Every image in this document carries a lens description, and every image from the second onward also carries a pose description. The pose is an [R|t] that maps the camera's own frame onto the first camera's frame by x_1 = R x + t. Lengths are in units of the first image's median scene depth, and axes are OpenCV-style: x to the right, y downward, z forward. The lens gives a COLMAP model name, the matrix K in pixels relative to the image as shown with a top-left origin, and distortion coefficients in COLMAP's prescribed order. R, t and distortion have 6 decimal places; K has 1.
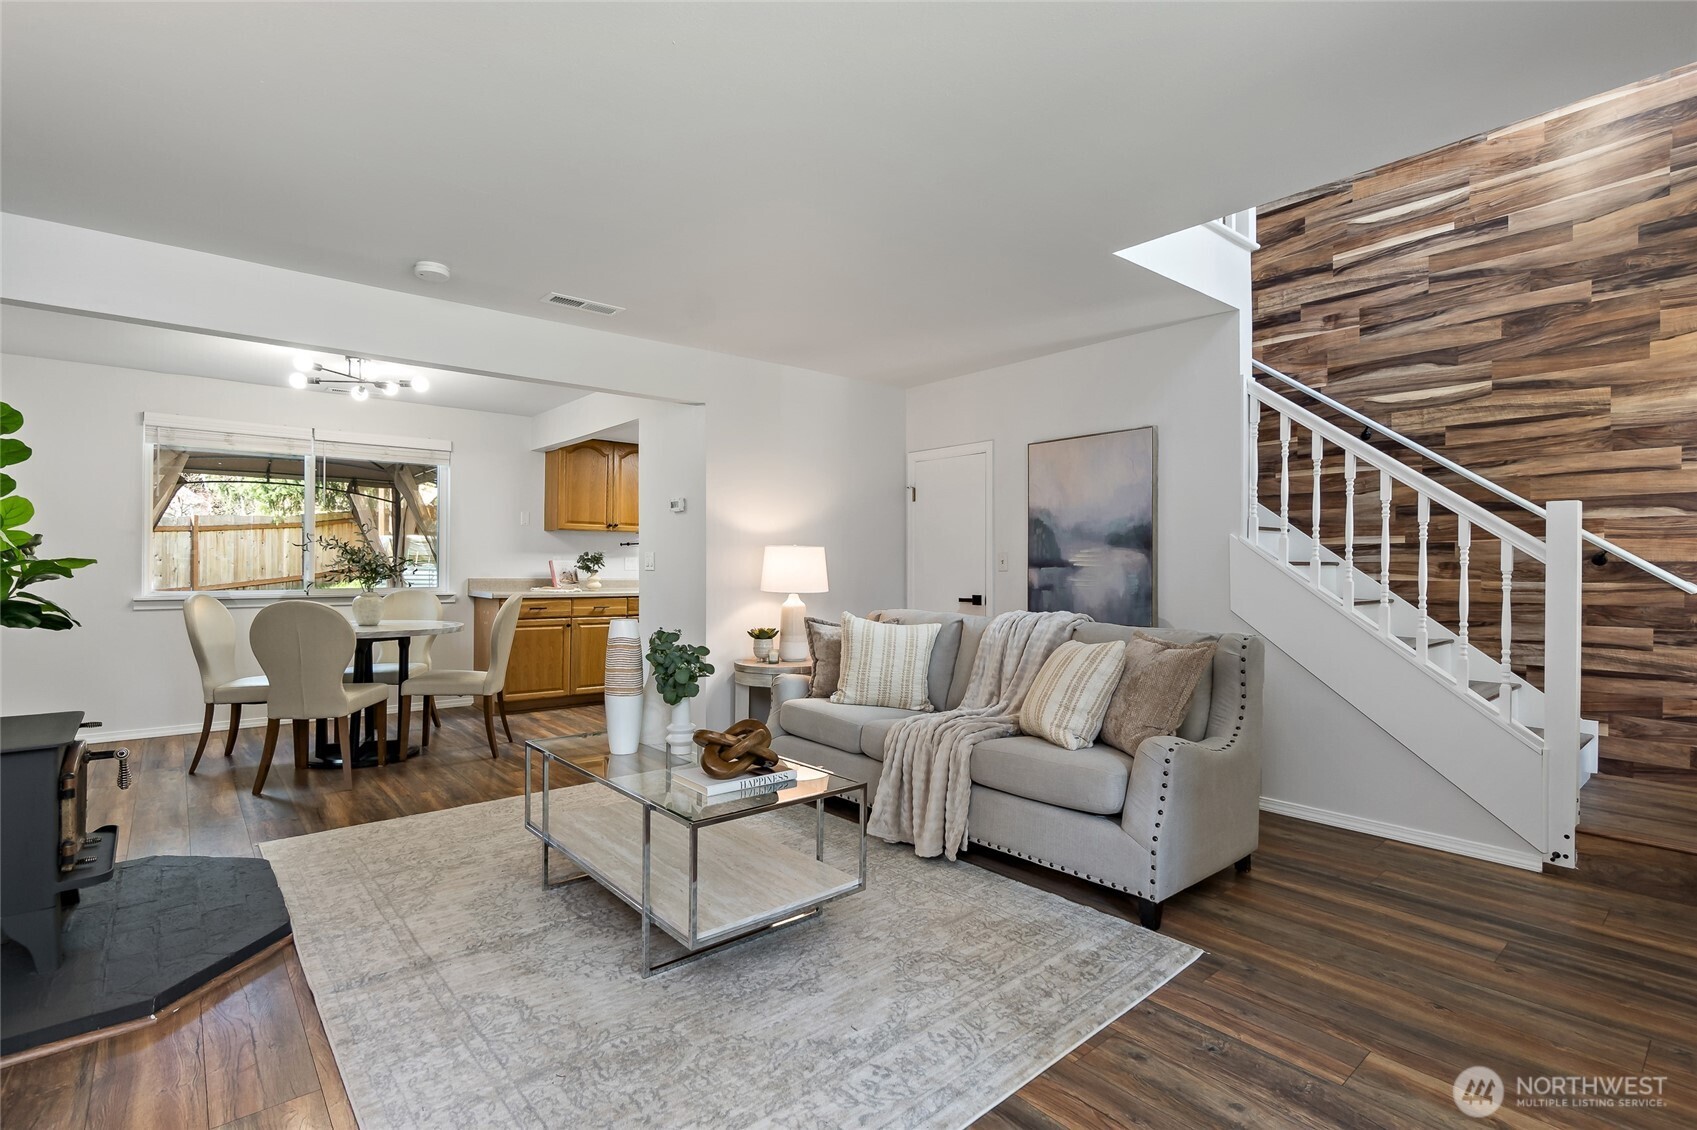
lens RADIAL K [[781.6, 0, 796.4], [0, 781.6, 563.4], [0, 0, 1]] dist [-0.013769, 0.004854]
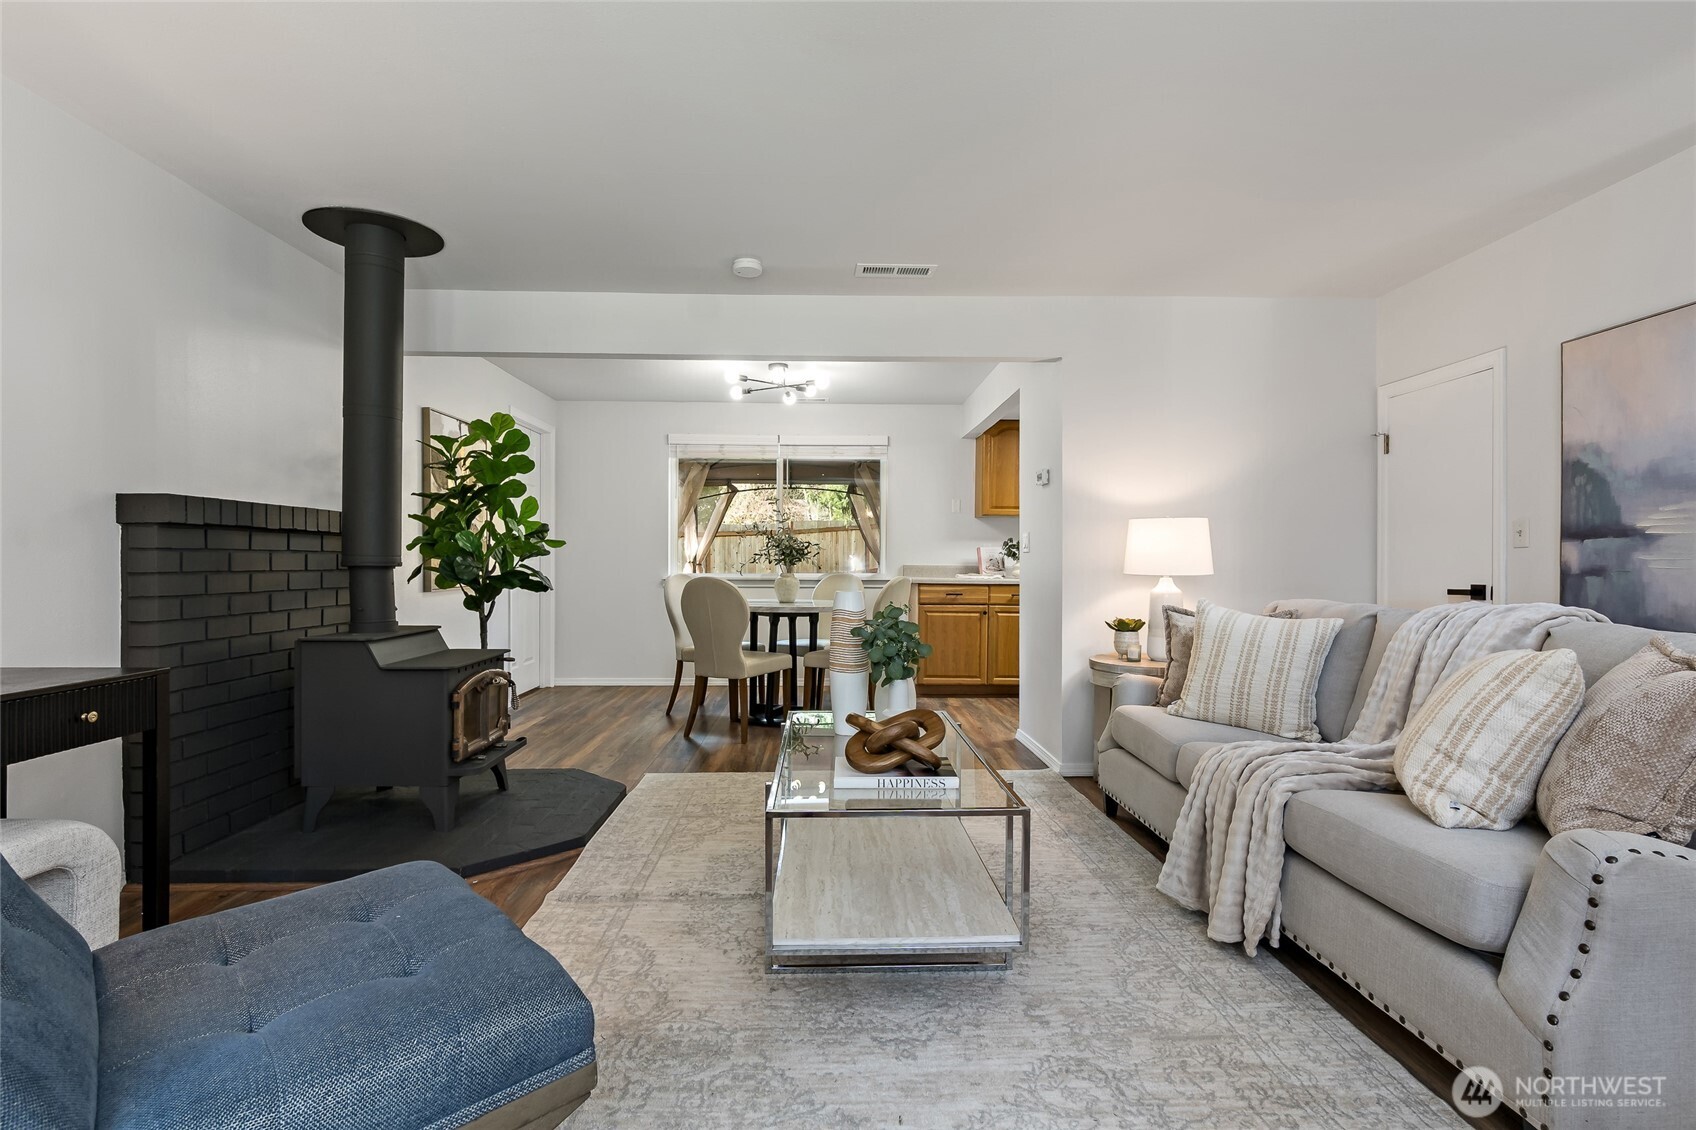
lens RADIAL K [[781.1, 0, 795.9], [0, 781.1, 563.4], [0, 0, 1]] dist [-0.013769, 0.004854]
pose [[0.800448, 0.004038, -0.599388, 0.206002], [-0.000554, 0.999982, 0.005997, 0.023894], [0.599401, -0.004468, 0.800436, 0.156327]]
